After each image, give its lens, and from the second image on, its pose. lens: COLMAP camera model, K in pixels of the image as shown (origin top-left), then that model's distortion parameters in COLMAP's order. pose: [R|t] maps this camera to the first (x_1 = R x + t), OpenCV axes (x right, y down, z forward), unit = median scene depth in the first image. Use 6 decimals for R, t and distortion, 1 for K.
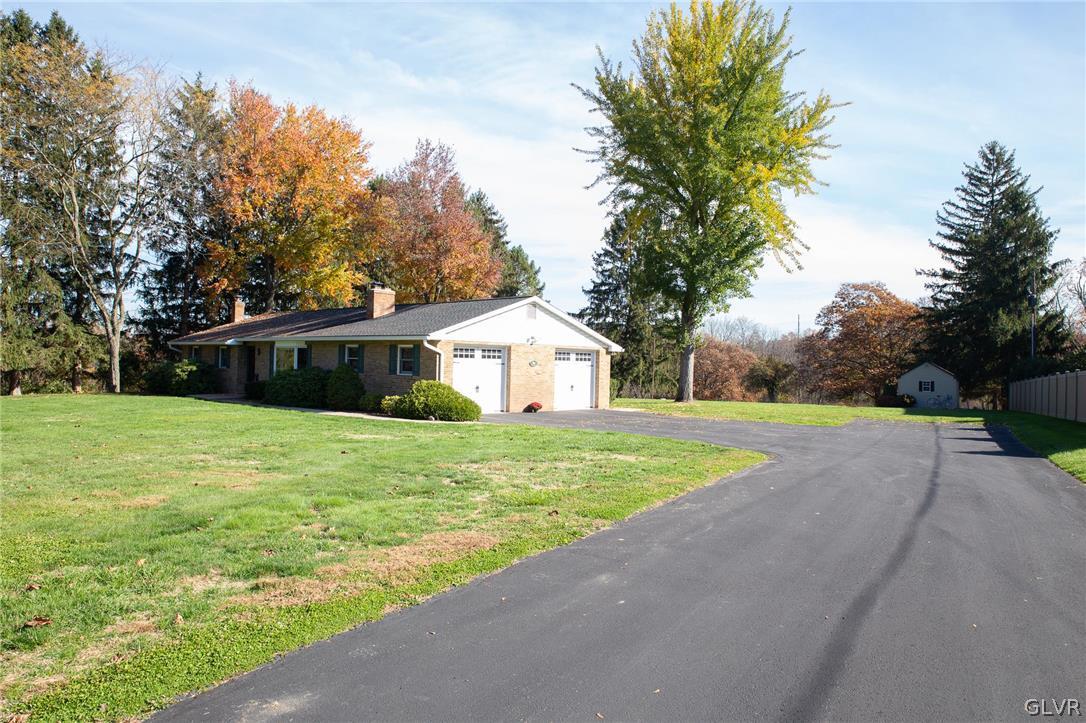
lens RADIAL K [[754.5, 0, 539.3], [0, 754.5, 358.0], [0, 0, 1]] dist [-0.128222, 0.094932]
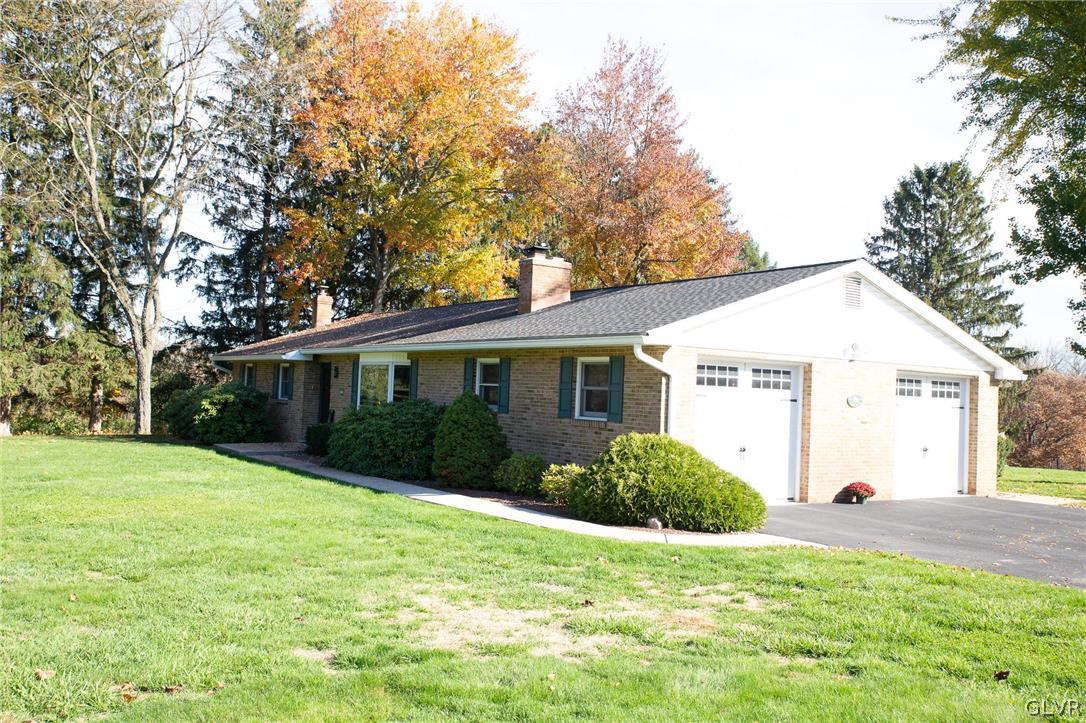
lens RADIAL K [[974.8, 0, 543.0], [0, 974.8, 361.5], [0, 0, 1]] dist [-0.040095, 0.001898]
pose [[0.977574, 0.010597, -0.210325, -0.055451], [-0.017556, 0.999357, -0.031251, 0.003901], [0.209858, 0.034243, 0.977132, 0.271637]]
